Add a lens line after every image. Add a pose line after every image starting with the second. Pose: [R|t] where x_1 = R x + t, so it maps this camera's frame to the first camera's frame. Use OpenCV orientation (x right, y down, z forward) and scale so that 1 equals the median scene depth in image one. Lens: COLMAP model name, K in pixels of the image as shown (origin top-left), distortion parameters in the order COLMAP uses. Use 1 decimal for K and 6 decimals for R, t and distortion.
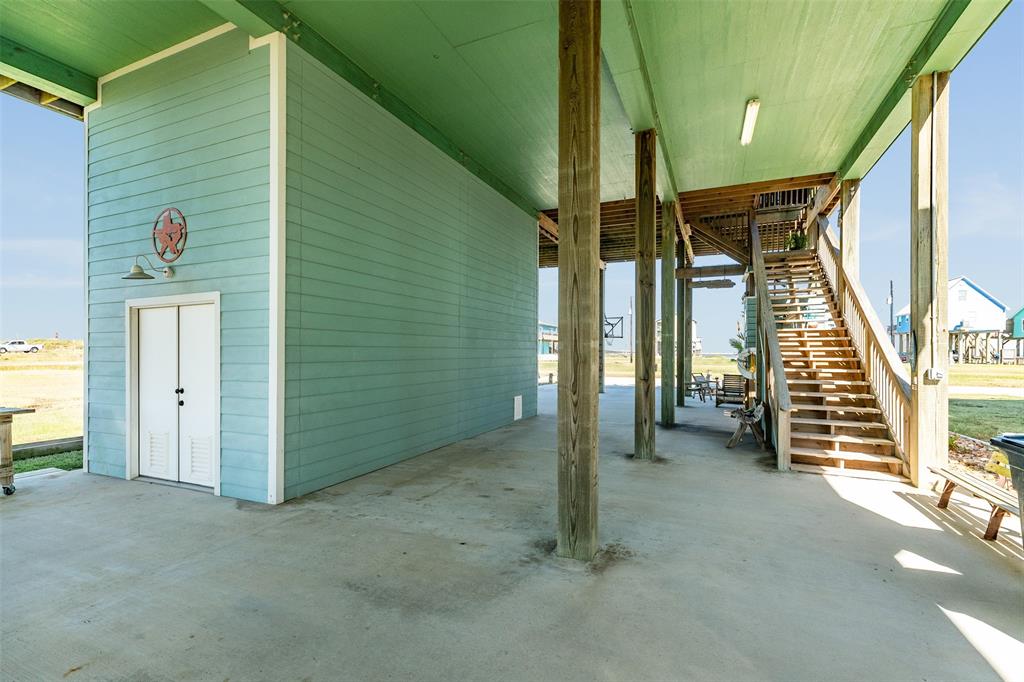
lens RADIAL K [[463.1, 0, 514.7], [0, 463.1, 351.4], [0, 0, 1]] dist [0.001424, 0.000332]
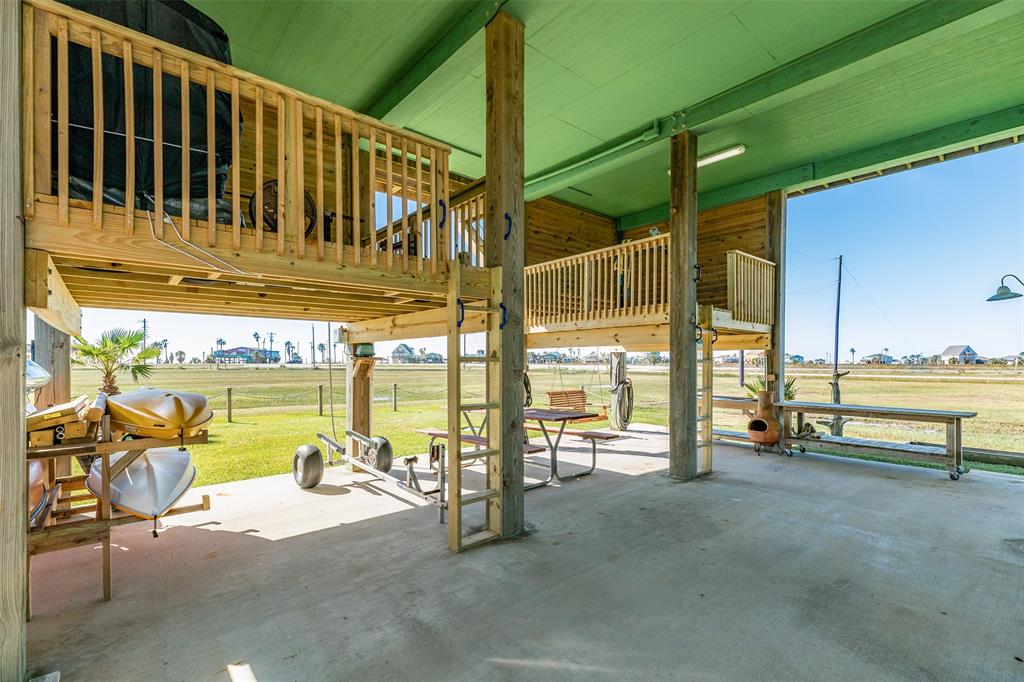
lens RADIAL K [[470.2, 0, 511.6], [0, 470.2, 369.0], [0, 0, 1]] dist [-0.000516, -0.000026]
pose [[-0.444406, 0.008899, -0.895781, 0.814122], [-0.005041, 0.999910, 0.012435, -0.009285], [0.895811, 0.010042, -0.444322, 0.639099]]
